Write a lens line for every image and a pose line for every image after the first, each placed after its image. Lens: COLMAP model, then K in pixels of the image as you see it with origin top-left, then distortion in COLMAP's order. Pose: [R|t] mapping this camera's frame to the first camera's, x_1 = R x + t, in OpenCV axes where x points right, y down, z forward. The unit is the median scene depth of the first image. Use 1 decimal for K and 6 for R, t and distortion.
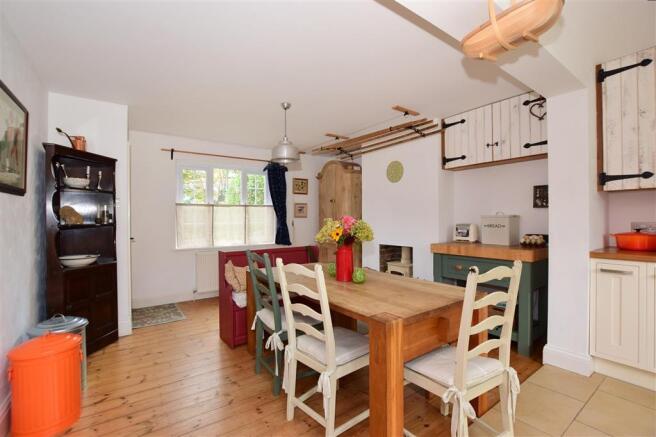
lens RADIAL K [[293.4, 0, 327.1], [0, 293.4, 219.3], [0, 0, 1]] dist [-0.020136, 0.000611]
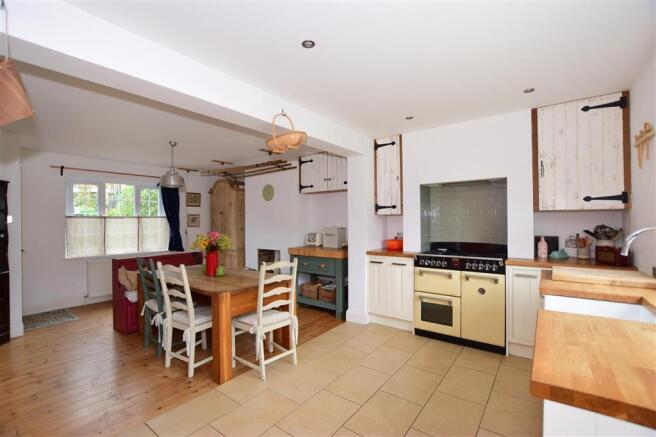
lens RADIAL K [[293.4, 0, 327.7], [0, 293.4, 219.6], [0, 0, 1]] dist [-0.020136, 0.000611]
pose [[0.957117, -0.000450, 0.289702, 0.135382], [0.002070, 0.999984, -0.005285, -0.045173], [-0.289695, 0.005658, 0.957102, -0.408264]]
